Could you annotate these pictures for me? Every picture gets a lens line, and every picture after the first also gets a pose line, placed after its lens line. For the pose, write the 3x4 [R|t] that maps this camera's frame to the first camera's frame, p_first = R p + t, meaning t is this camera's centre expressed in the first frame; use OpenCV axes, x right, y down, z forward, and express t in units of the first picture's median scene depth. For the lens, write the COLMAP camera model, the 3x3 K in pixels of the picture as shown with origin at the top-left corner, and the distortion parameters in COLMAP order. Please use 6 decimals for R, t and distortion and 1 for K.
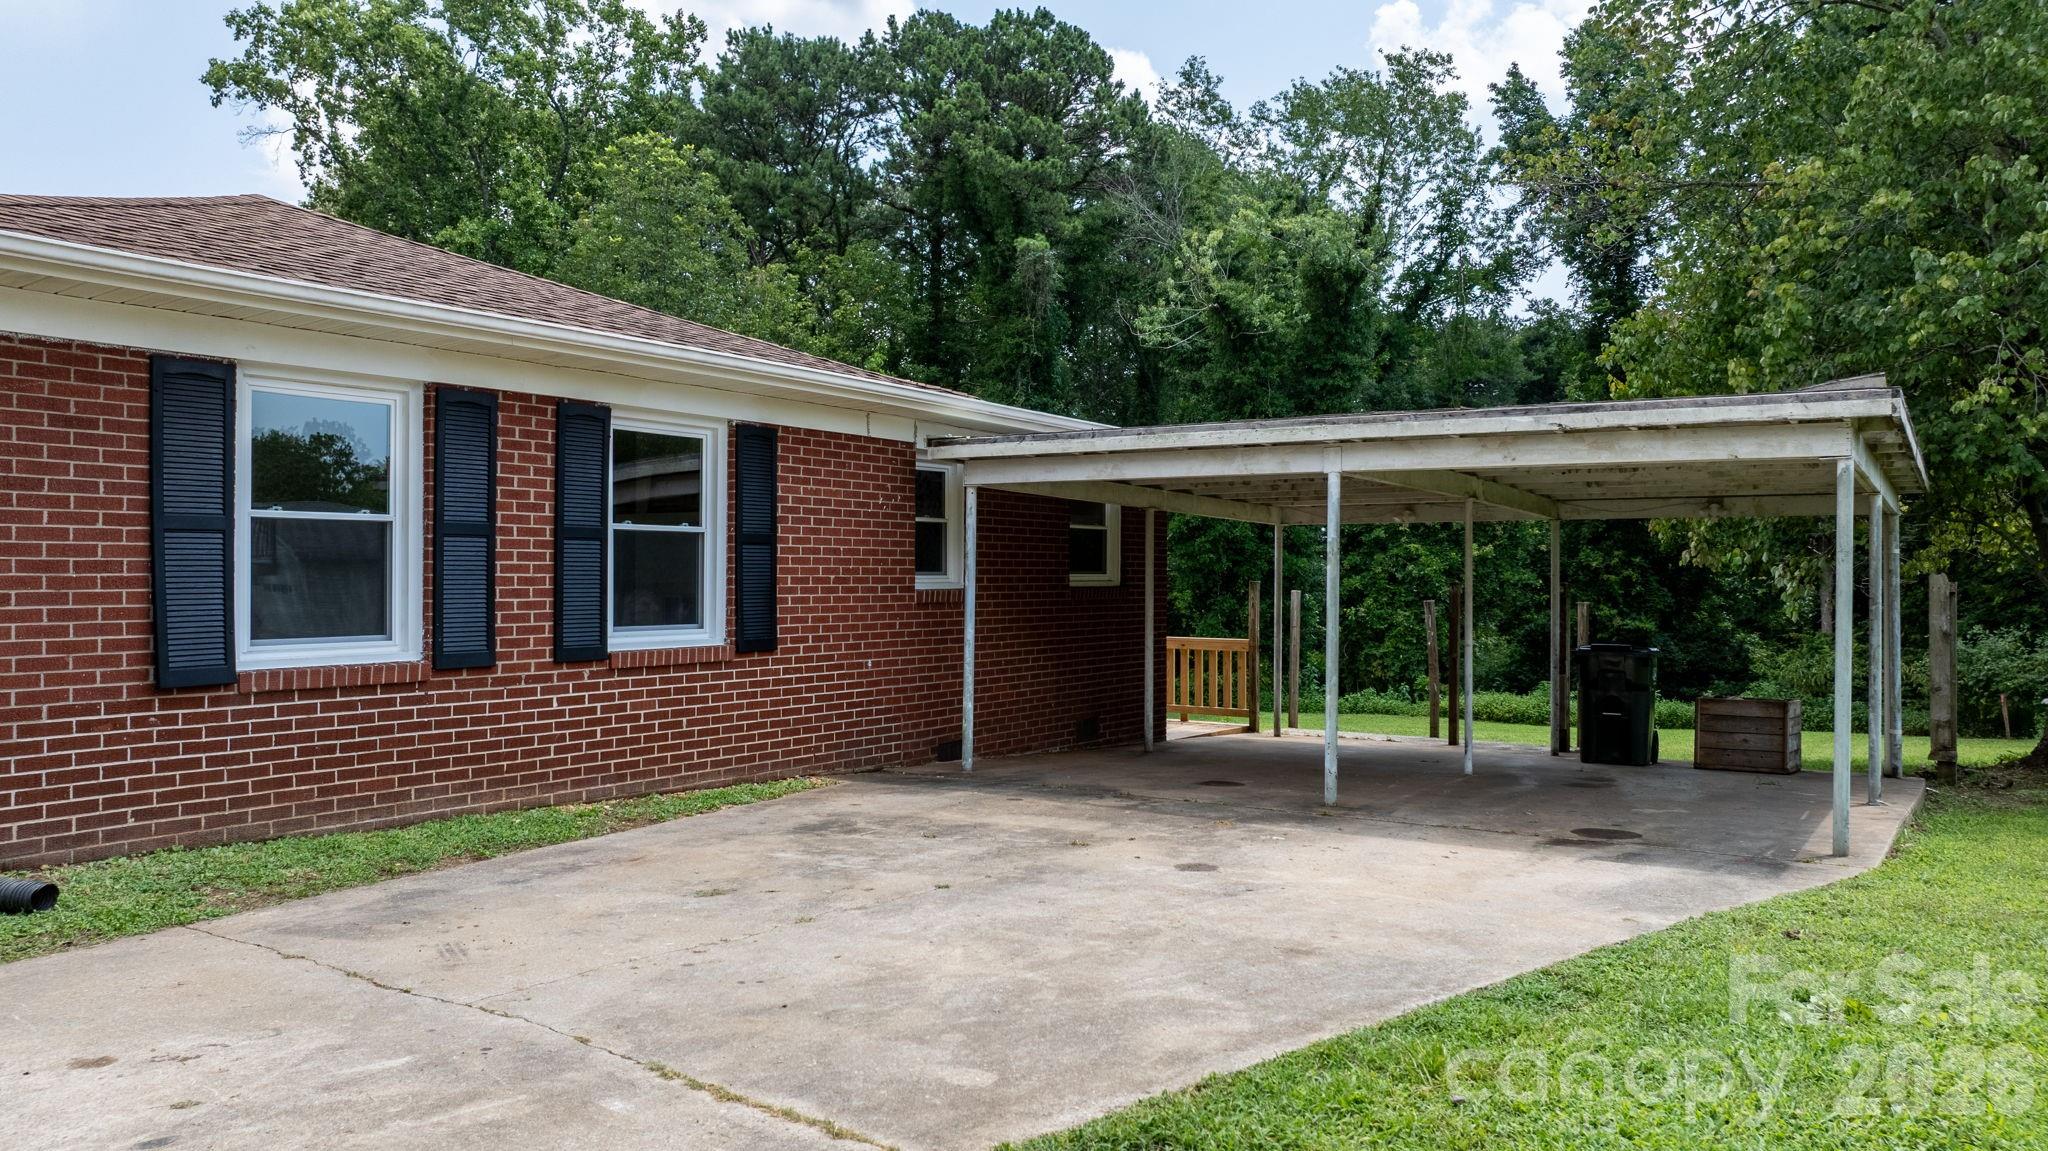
lens RADIAL K [[1443.0, 0, 1032.4], [0, 1443.0, 575.9], [0, 0, 1]] dist [-0.015538, -0.001296]
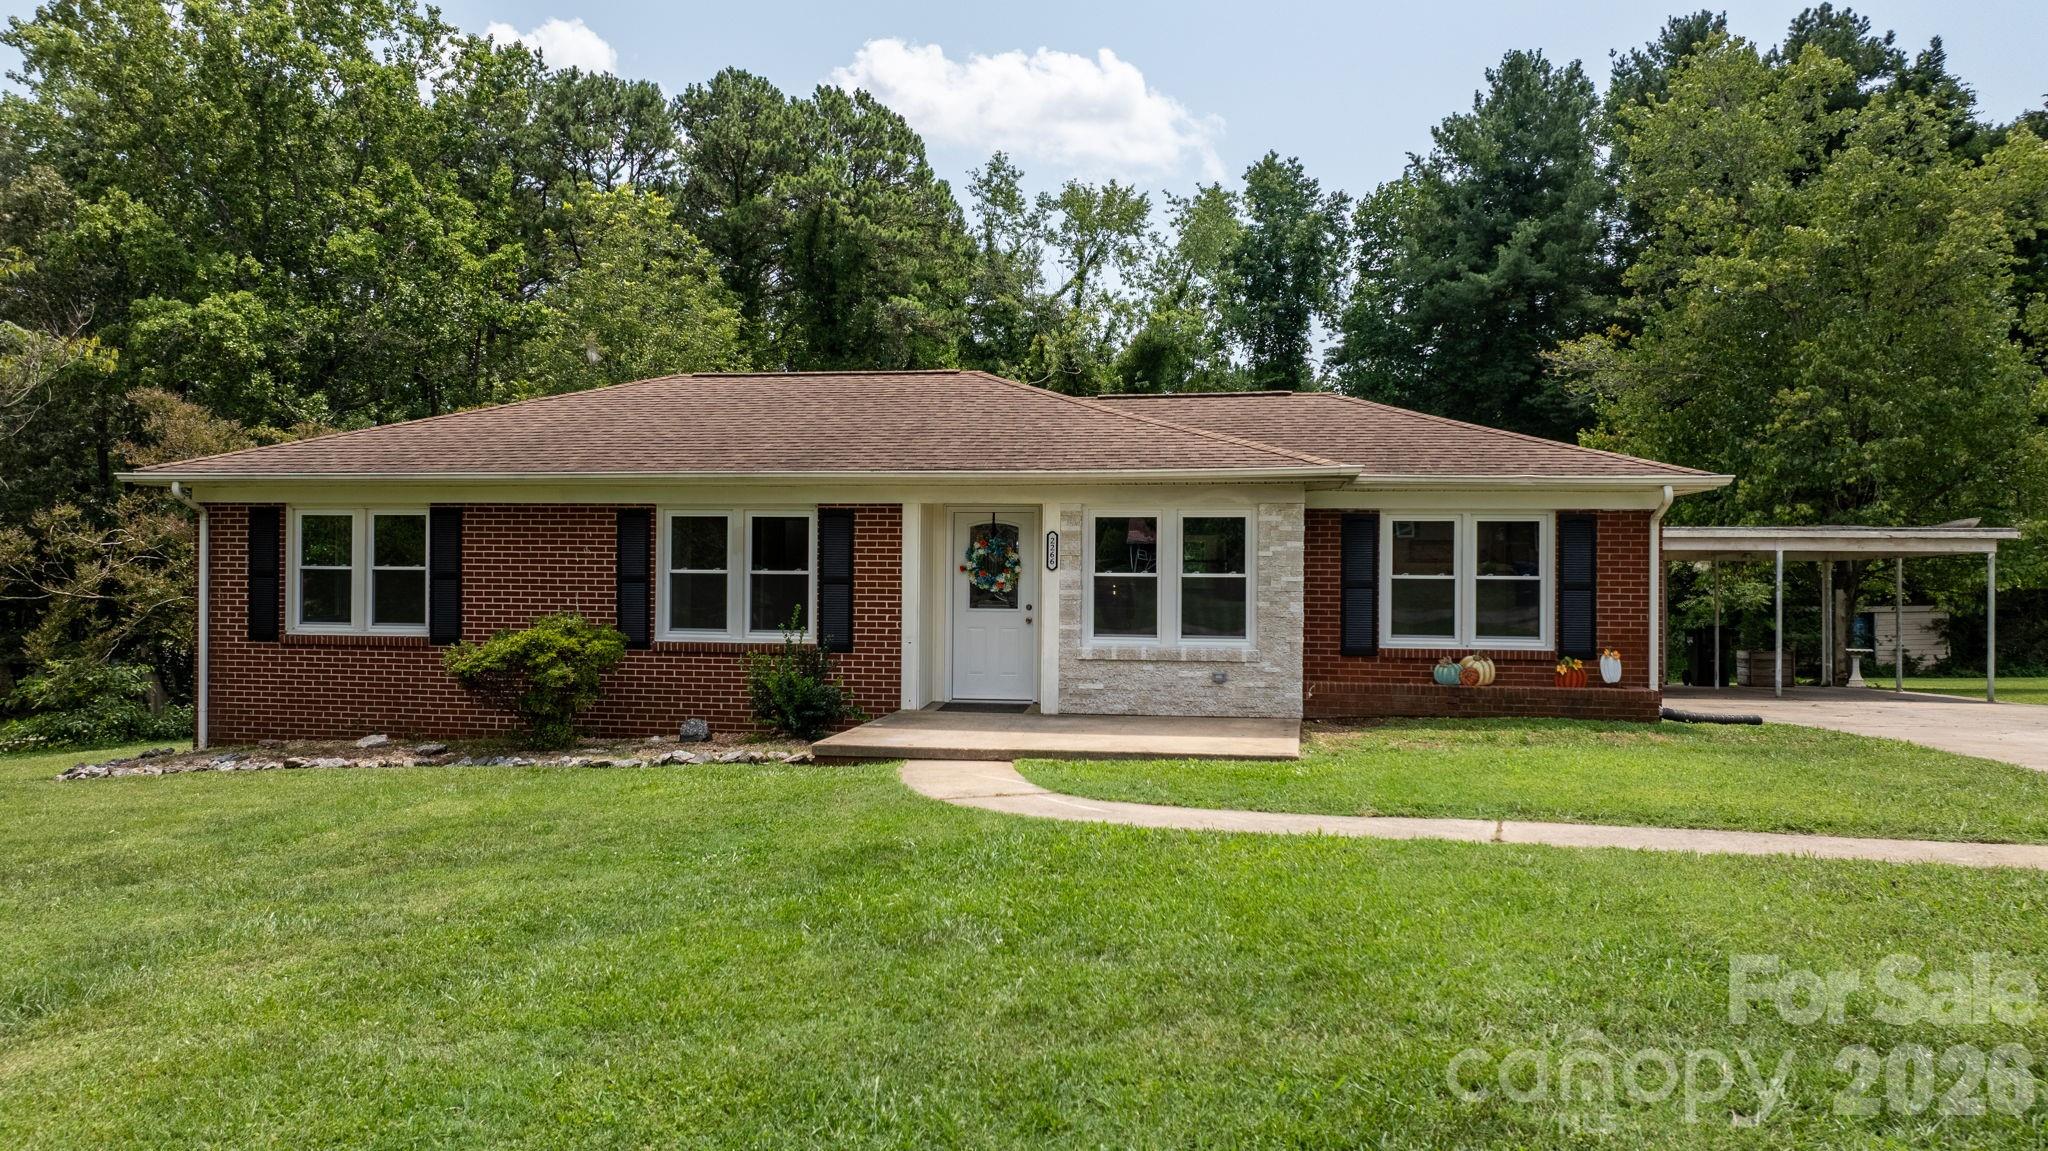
lens RADIAL K [[1443.0, 0, 1025.4], [0, 1443.0, 577.2], [0, 0, 1]] dist [-0.015538, -0.001296]
pose [[0.907614, -0.002591, 0.419797, -0.430571], [0.000073, 0.999982, 0.006014, -0.010422], [-0.419805, -0.005427, 0.907598, -0.130974]]
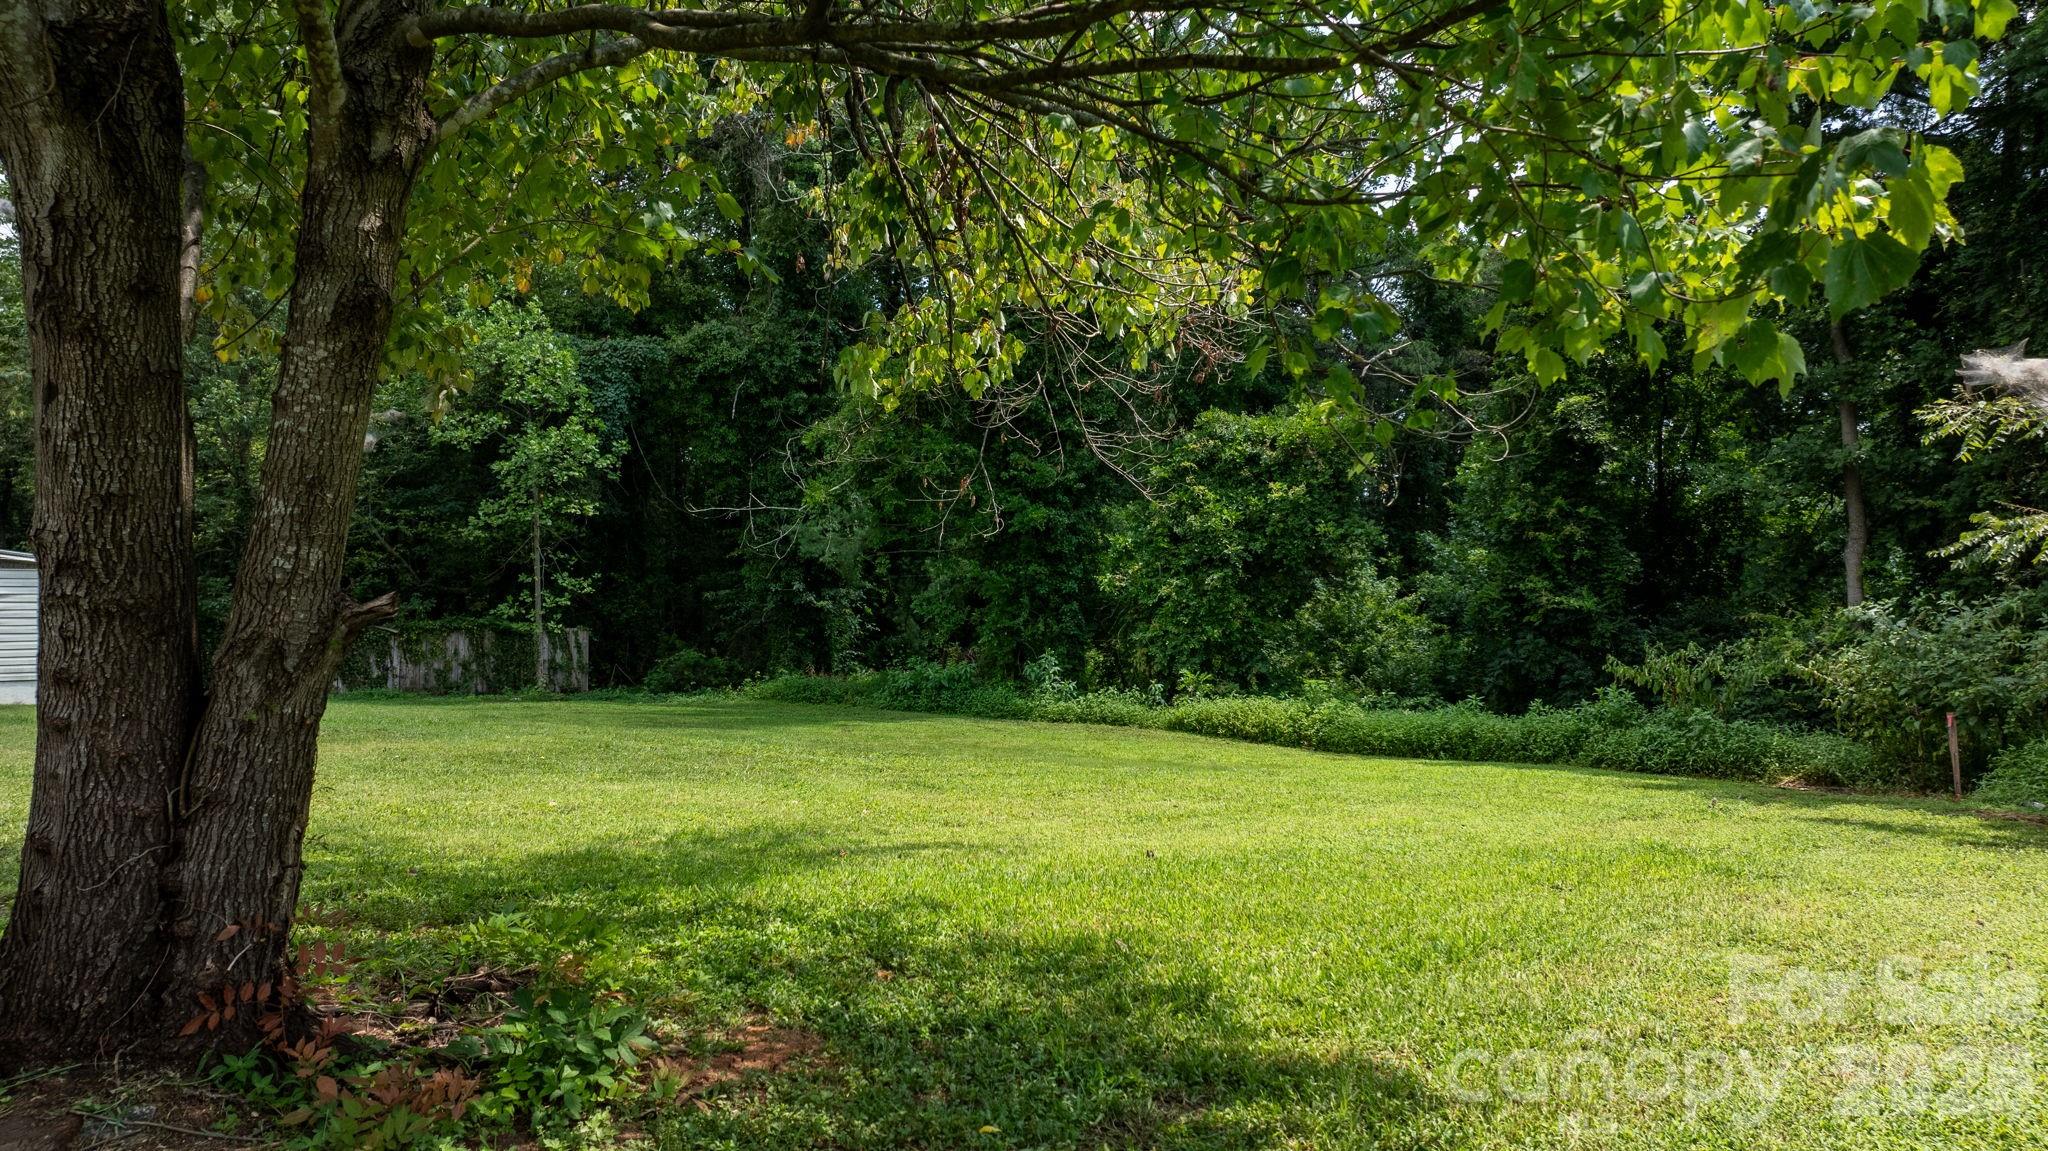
lens RADIAL K [[1443.0, 0, 1023.2], [0, 1443.0, 574.6], [0, 0, 1]] dist [-0.015538, -0.001296]
pose [[0.981950, -0.000879, -0.189139, 0.322681], [0.000908, 1.000000, 0.000064, 0.022182], [0.189139, -0.000234, 0.981950, 0.294746]]
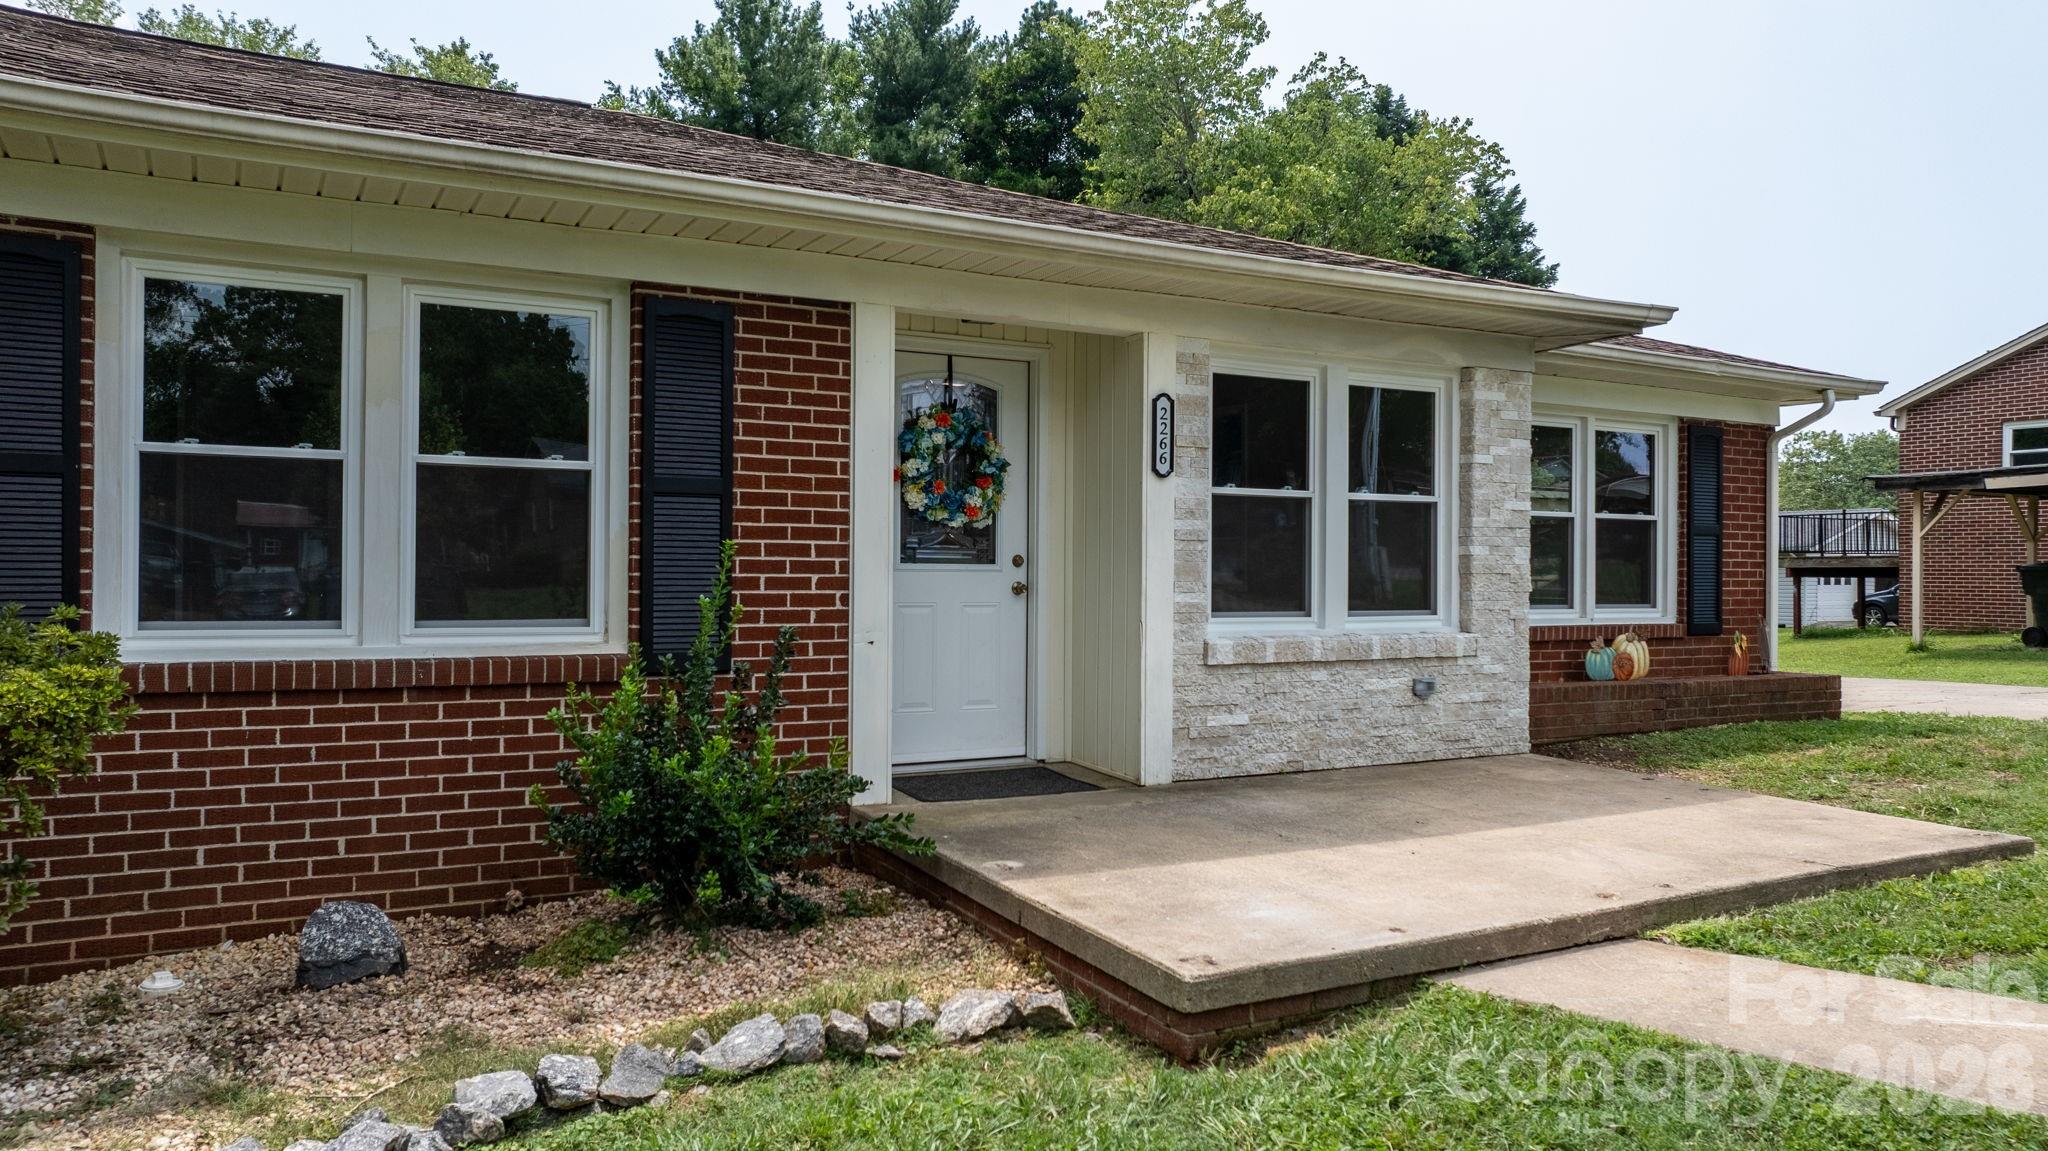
lens RADIAL K [[1443.0, 0, 1025.0], [0, 1443.0, 569.2], [0, 0, 1]] dist [-0.015538, -0.001296]
pose [[0.459532, -0.002486, 0.888158, -0.430207], [-0.001223, 0.999993, 0.003431, 0.000865], [-0.888160, -0.002663, 0.459526, 0.145886]]
